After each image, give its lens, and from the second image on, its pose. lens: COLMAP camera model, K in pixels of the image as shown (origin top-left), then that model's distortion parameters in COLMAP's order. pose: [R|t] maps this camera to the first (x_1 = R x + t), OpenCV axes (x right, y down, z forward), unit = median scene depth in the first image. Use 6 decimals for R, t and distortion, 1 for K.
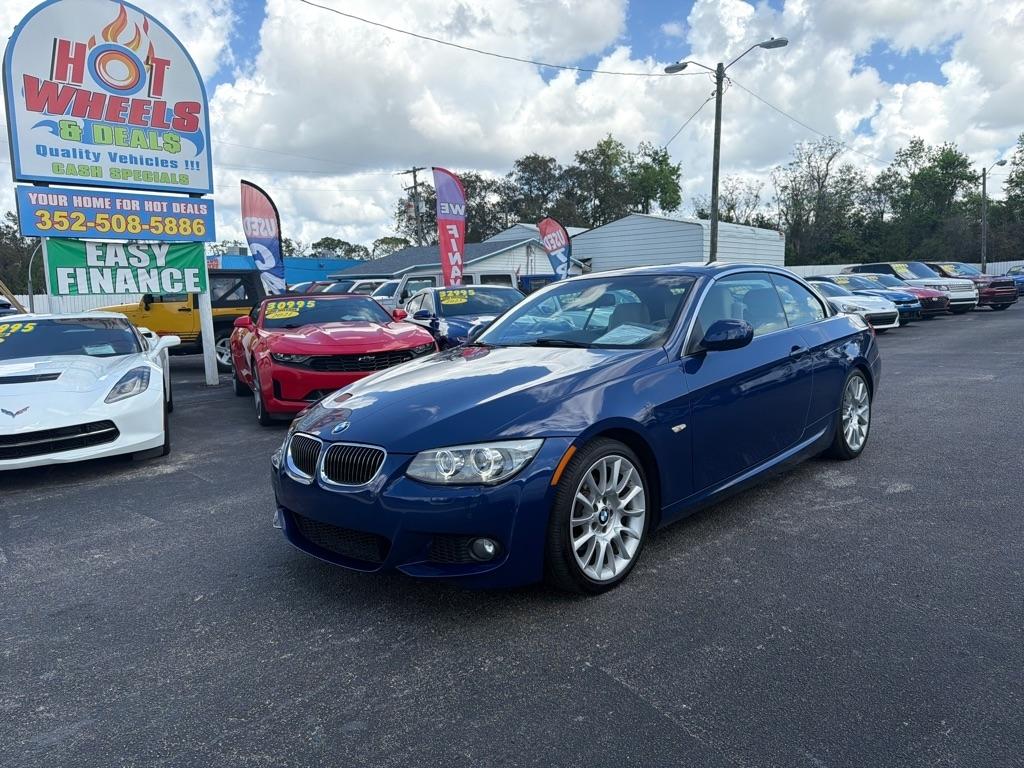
lens RADIAL K [[732.3, 0, 520.4], [0, 732.3, 378.7], [0, 0, 1]] dist [0.019881, -0.028006]
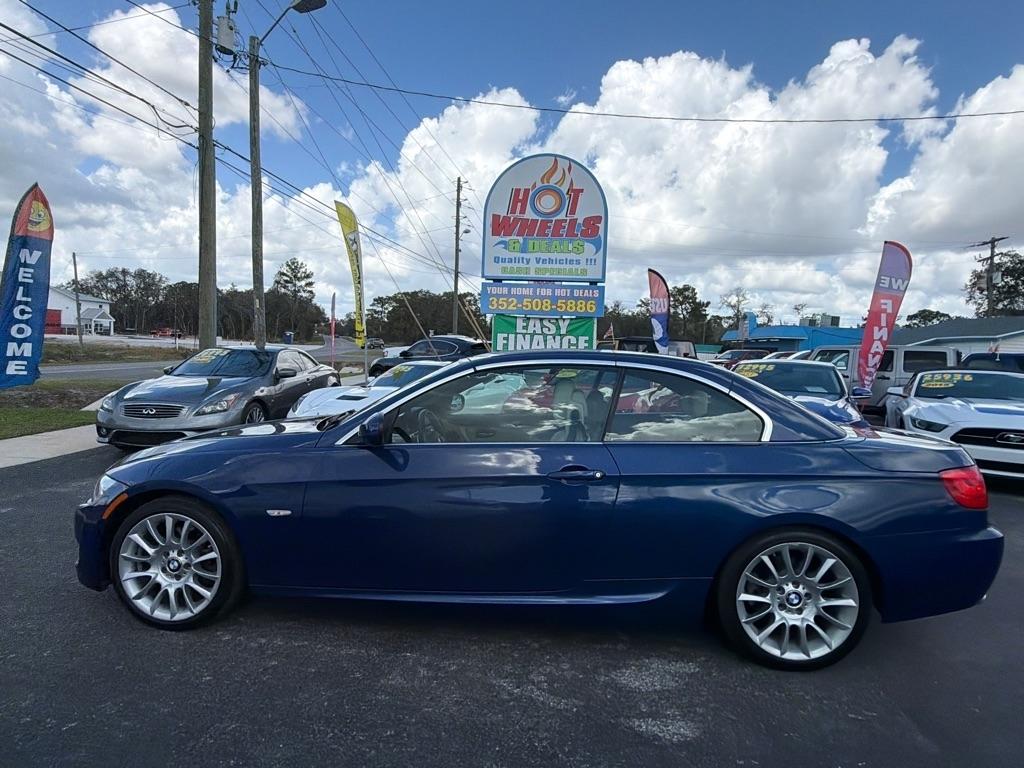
lens RADIAL K [[575.8, 0, 510.2], [0, 575.8, 392.2], [0, 0, 1]] dist [0.001617, 0.004104]
pose [[0.619317, 0.107524, -0.777744, 0.325110], [-0.144468, 0.989271, 0.021728, -0.051626], [0.771735, 0.098903, 0.628206, 0.234810]]
